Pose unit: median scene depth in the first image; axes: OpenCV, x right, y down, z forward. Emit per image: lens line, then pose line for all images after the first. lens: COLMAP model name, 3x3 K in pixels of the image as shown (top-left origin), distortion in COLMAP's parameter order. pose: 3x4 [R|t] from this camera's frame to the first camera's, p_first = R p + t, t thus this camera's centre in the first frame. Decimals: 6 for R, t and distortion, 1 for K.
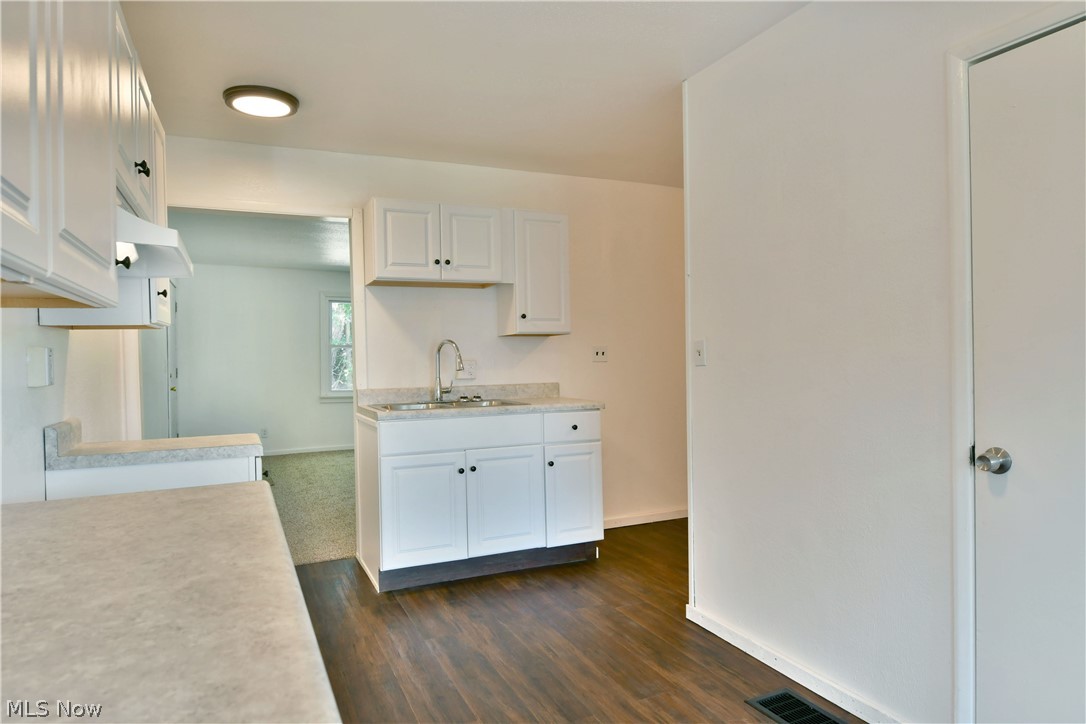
lens RADIAL K [[677.6, 0, 394.1], [0, 677.6, 365.8], [0, 0, 1]] dist [-0.000803, -0.000554]
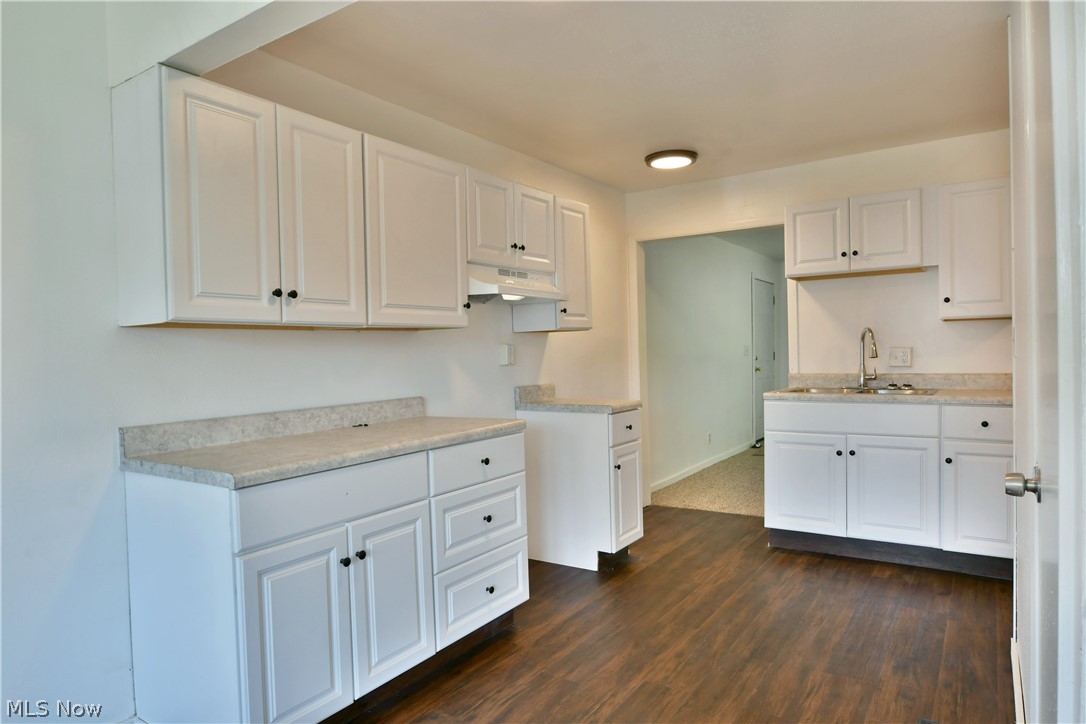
lens RADIAL K [[657.6, 0, 543.0], [0, 657.6, 362.0], [0, 0, 1]] dist [0.002638, -0.000387]
pose [[0.538133, 0.018638, -0.842654, 0.710270], [0.005587, 0.999655, 0.025678, -0.016083], [0.842842, -0.018526, 0.537843, 0.059416]]
